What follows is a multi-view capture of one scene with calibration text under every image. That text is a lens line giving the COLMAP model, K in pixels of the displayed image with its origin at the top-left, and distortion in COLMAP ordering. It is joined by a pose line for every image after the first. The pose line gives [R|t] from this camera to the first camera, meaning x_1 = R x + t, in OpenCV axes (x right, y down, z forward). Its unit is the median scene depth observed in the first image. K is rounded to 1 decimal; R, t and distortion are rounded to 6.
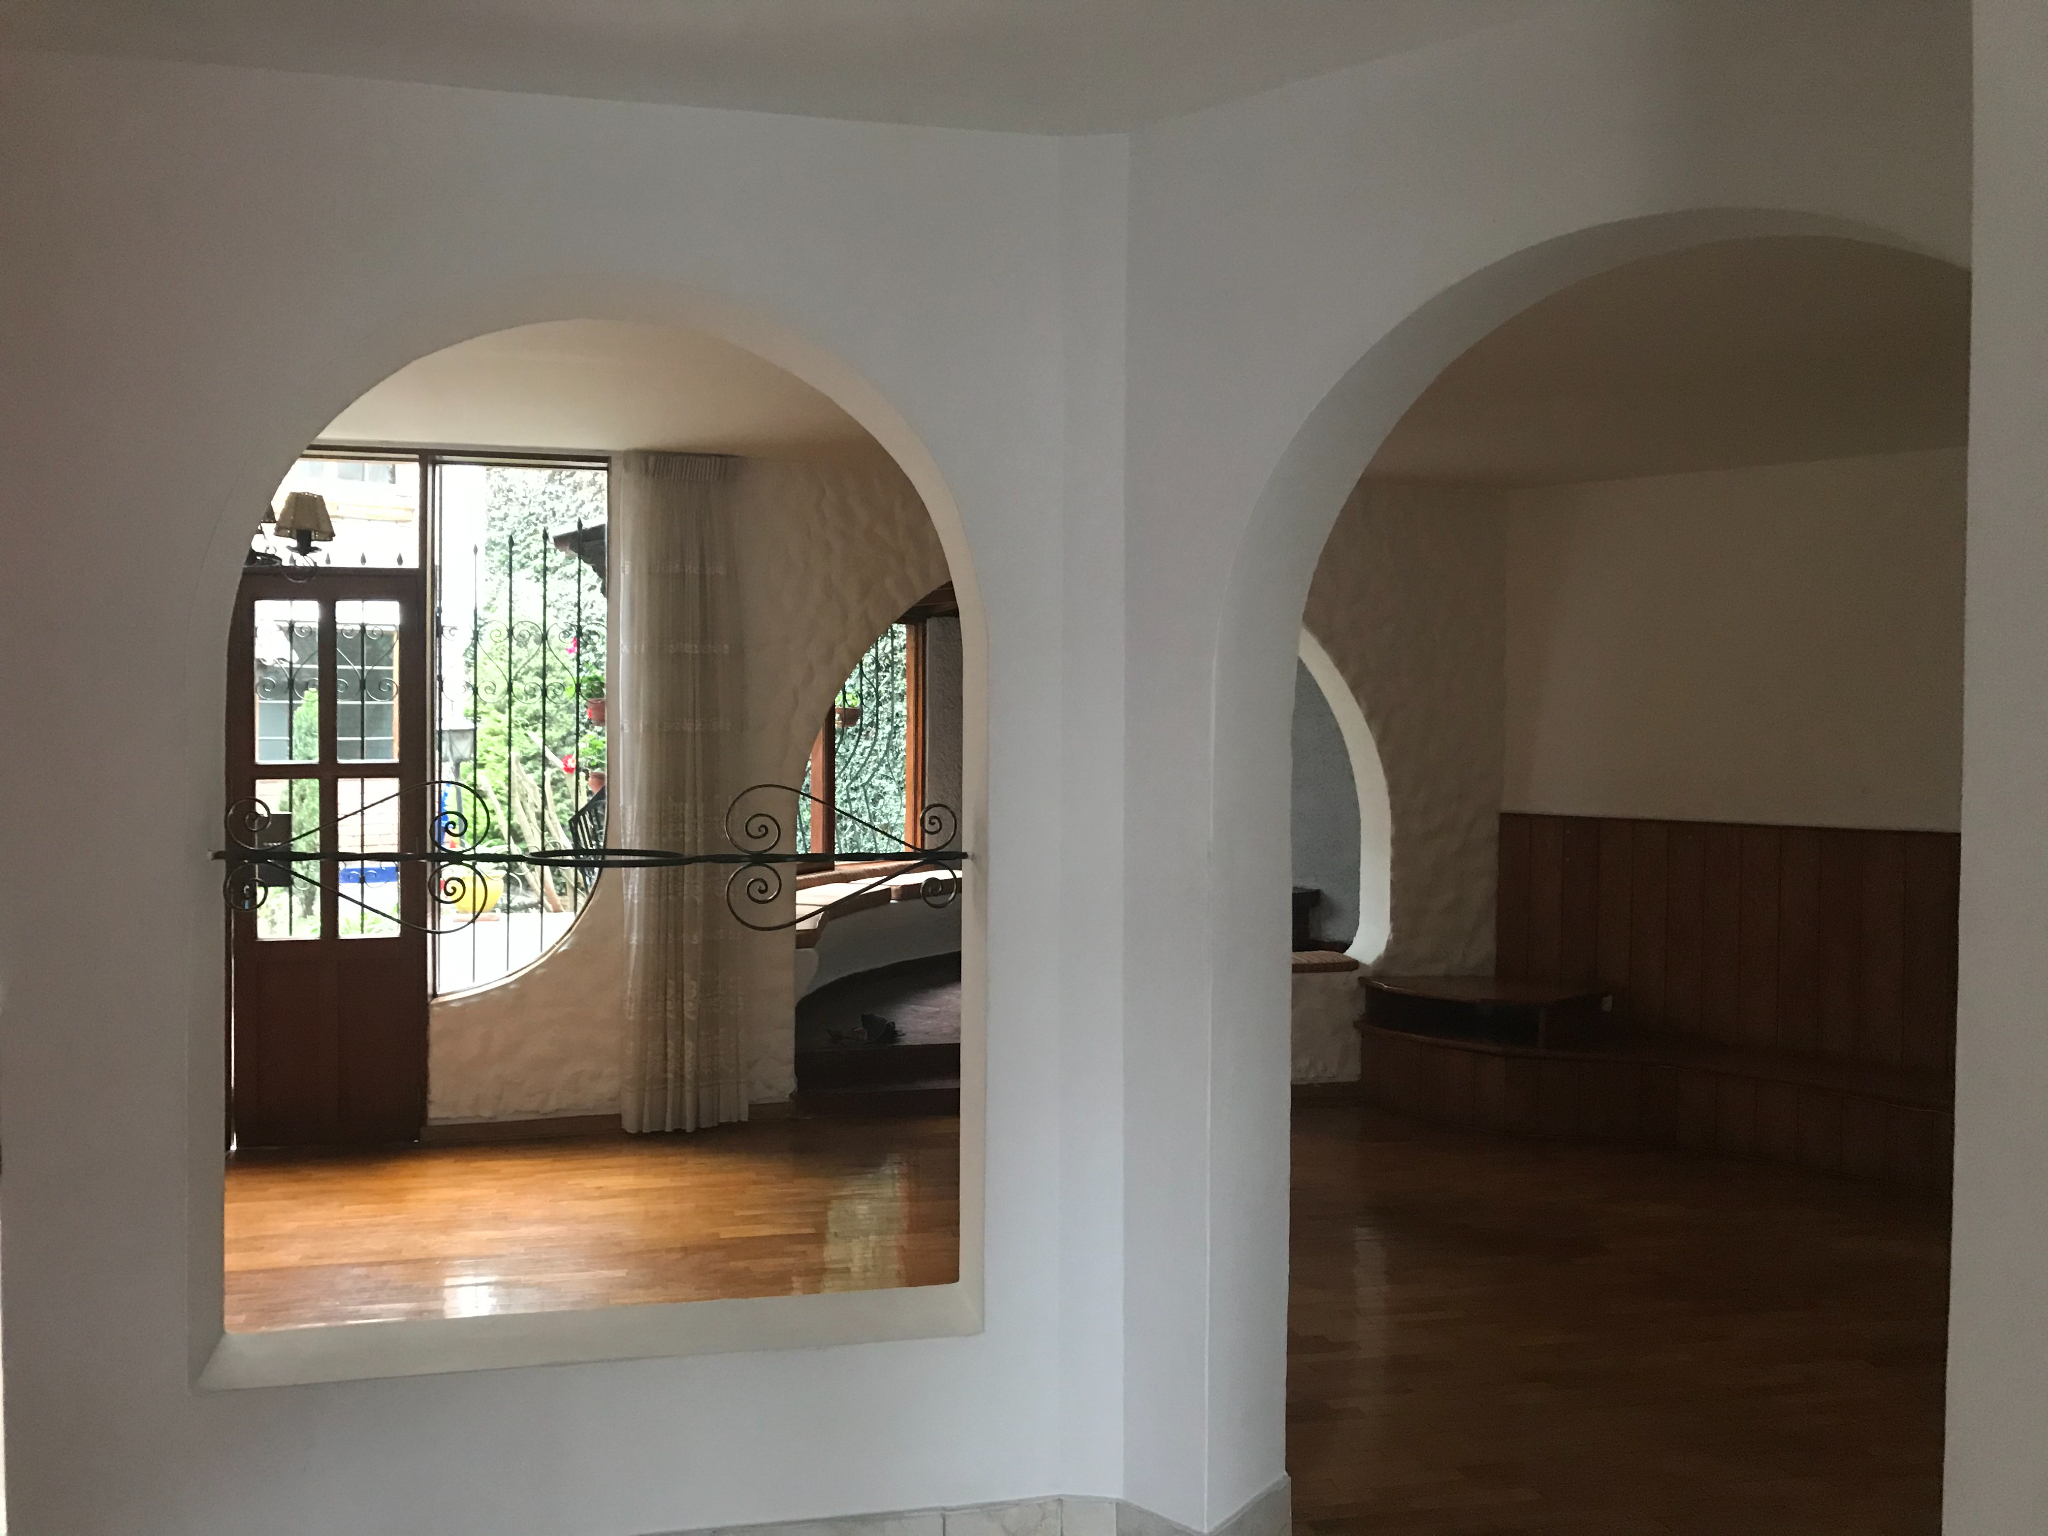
lens RADIAL K [[1762.2, 0, 1059.2], [0, 1762.2, 763.4], [0, 0, 1]] dist [0.136757, -0.295628]
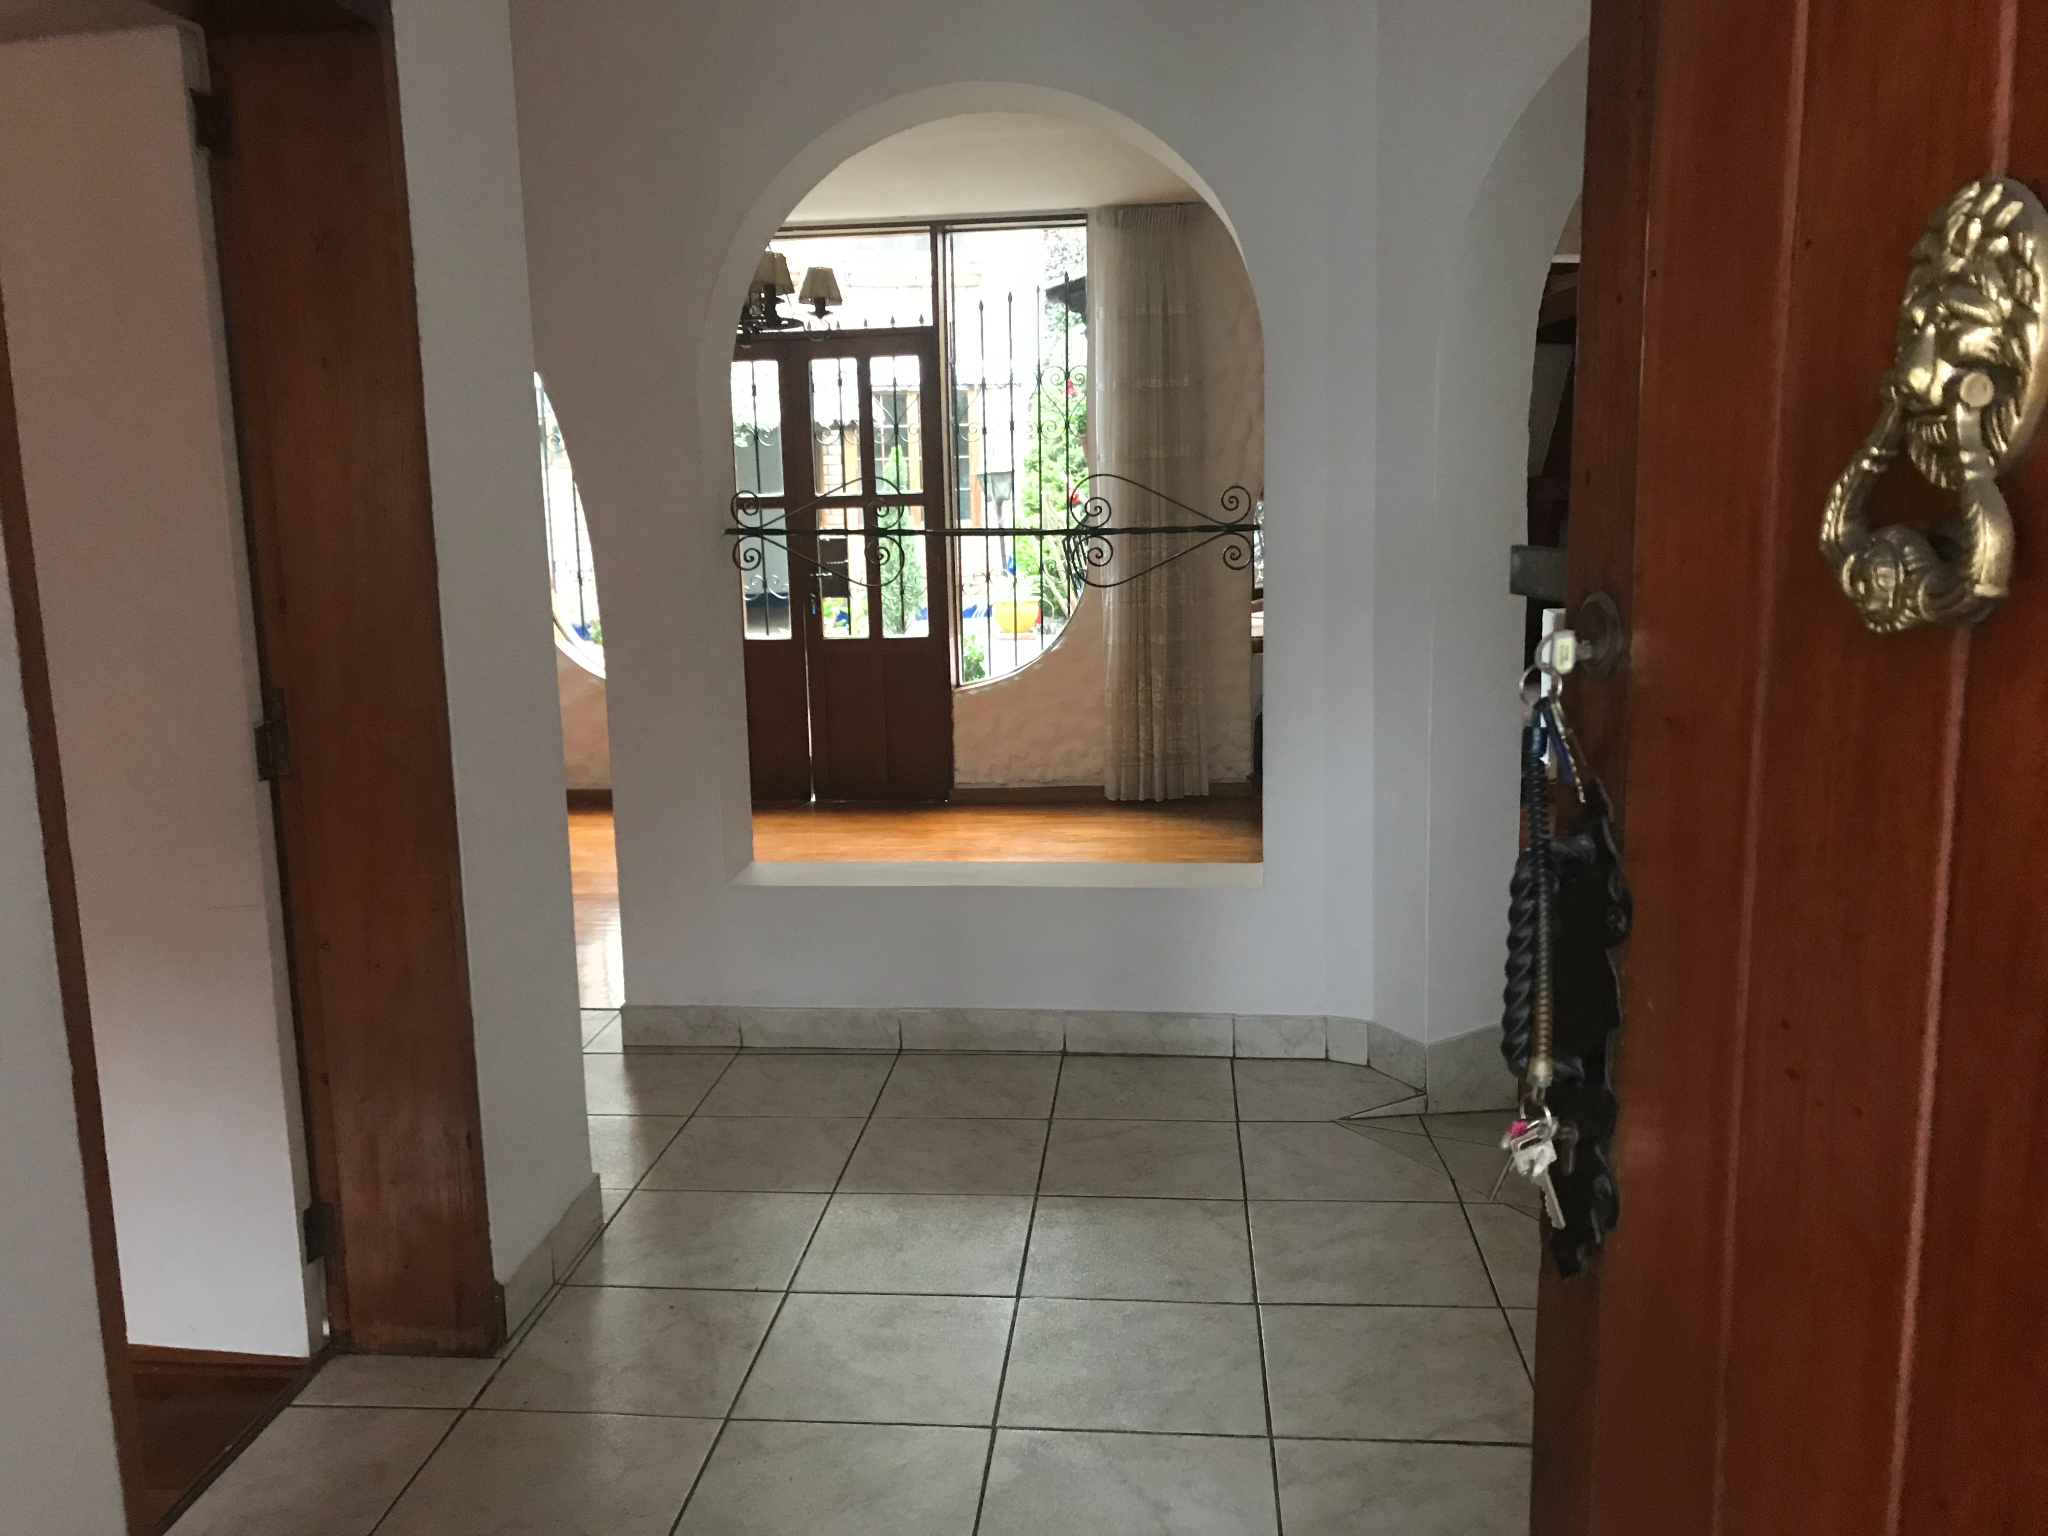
lens RADIAL K [[1695.5, 0, 1011.8], [0, 1695.5, 765.8], [0, 0, 1]] dist [0.053281, -0.010086]
pose [[0.943364, 0.026065, -0.330733, 0.071767], [0.024318, 0.988794, 0.147290, 0.014586], [0.330867, -0.146991, 0.932159, -0.079477]]
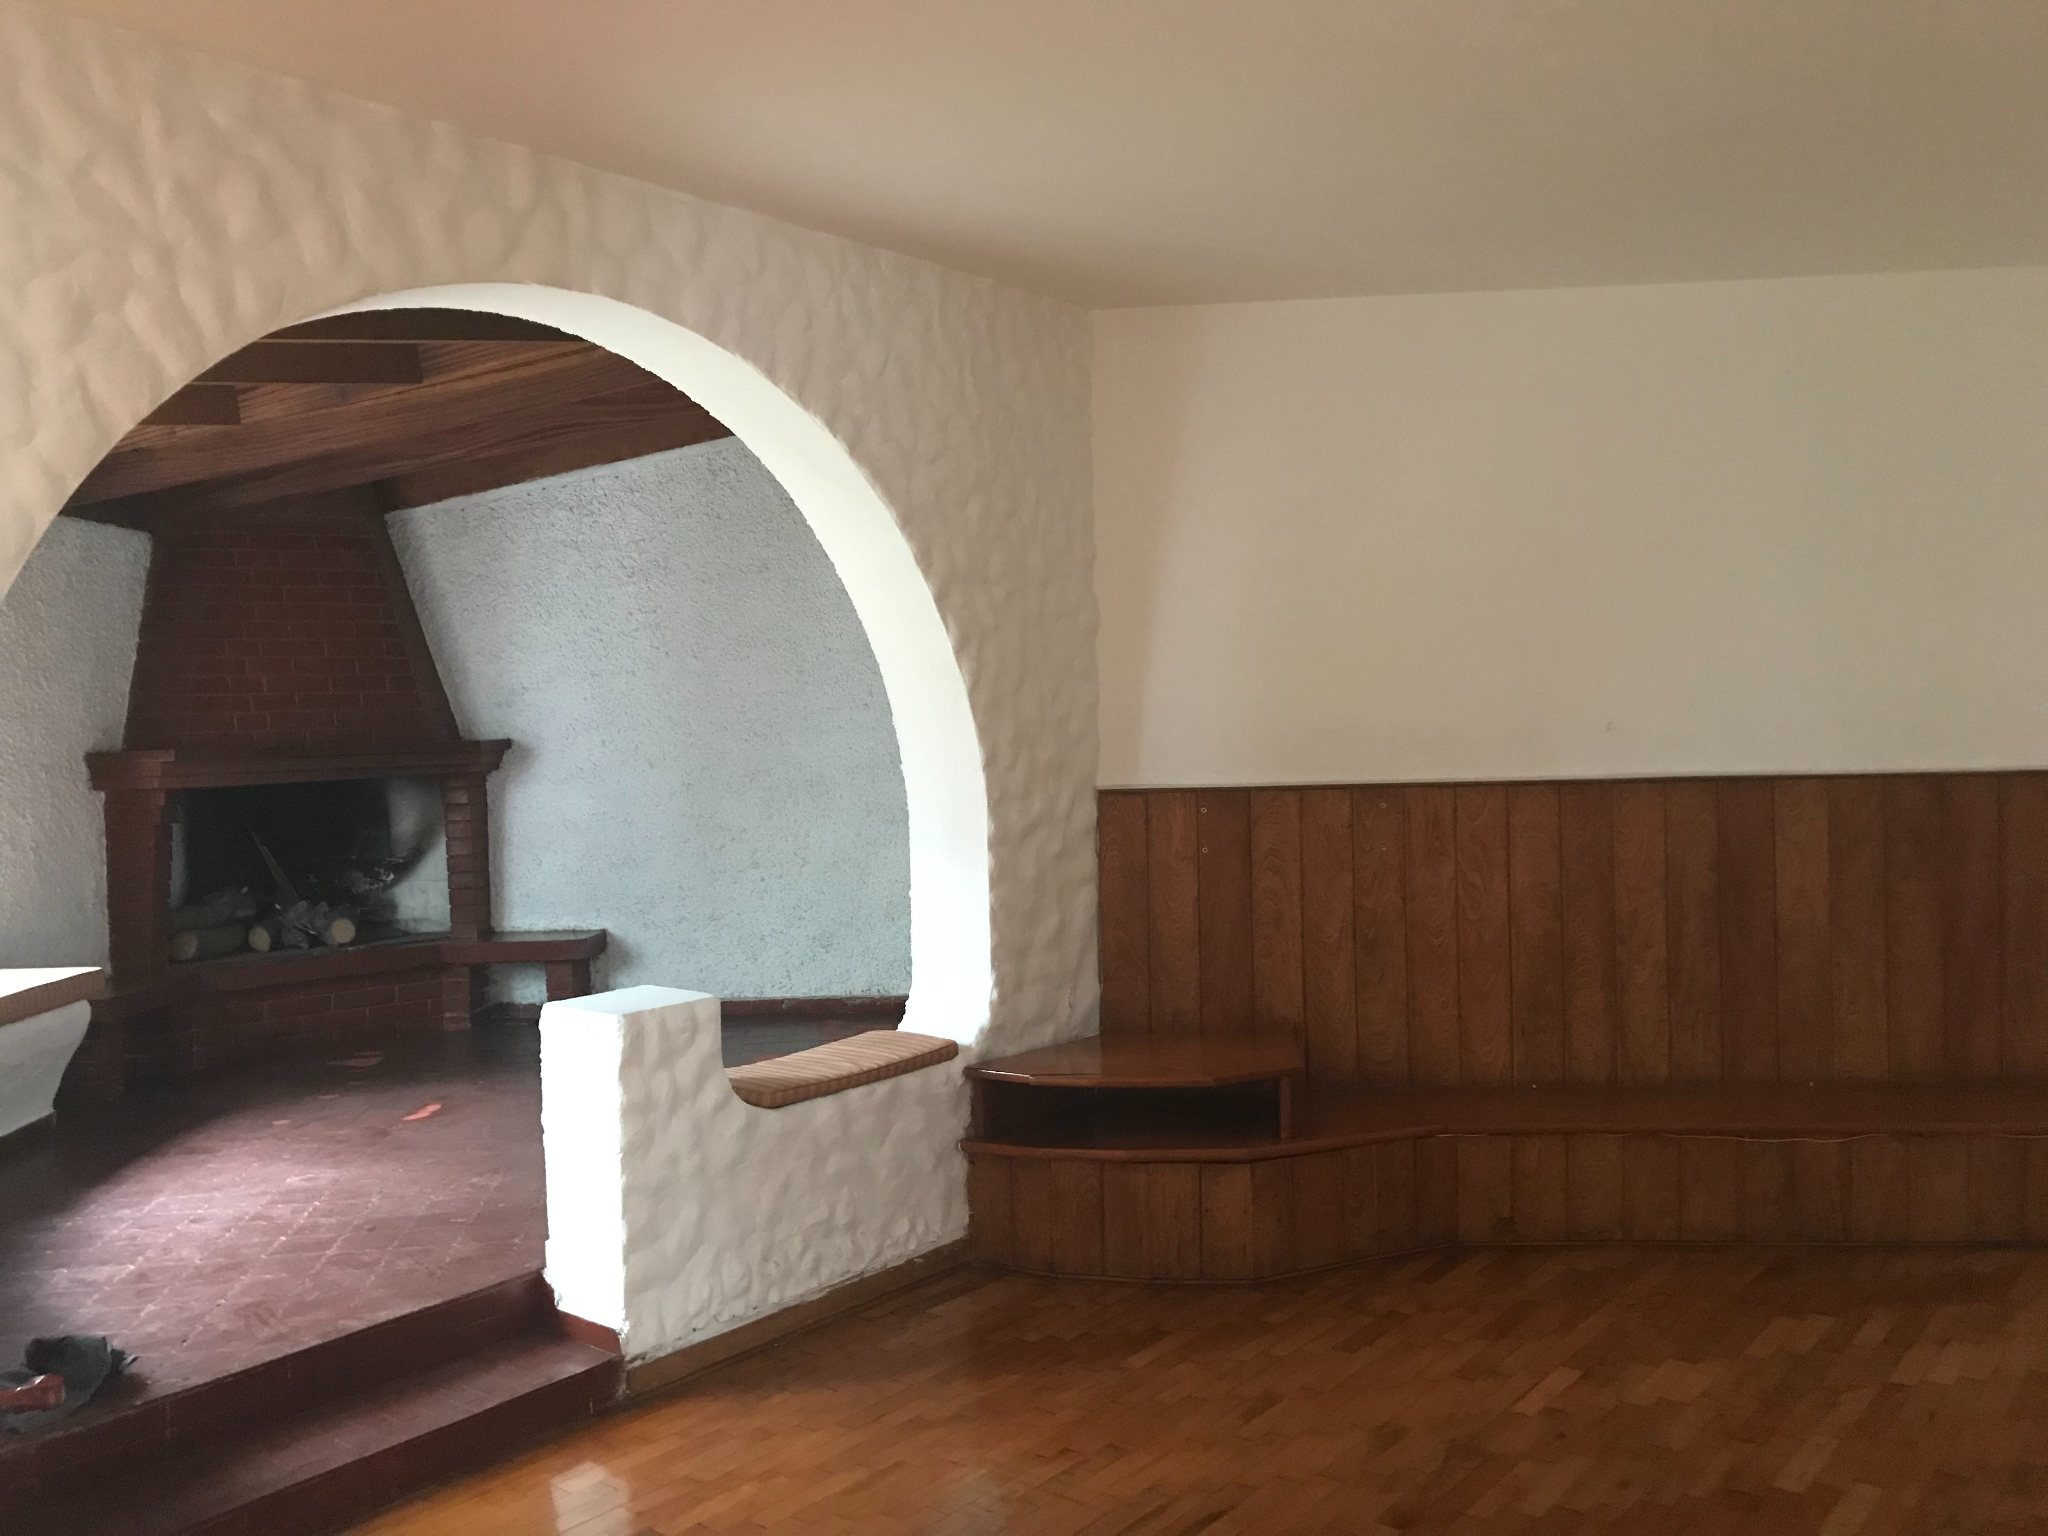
lens RADIAL K [[1695.5, 0, 1011.8], [0, 1695.5, 765.8], [0, 0, 1]] dist [0.053281, -0.010086]
pose [[0.791813, -0.046461, 0.608994, -0.181374], [0.047164, 0.998776, 0.014876, 0.007723], [-0.608940, 0.016943, 0.793036, 0.543395]]
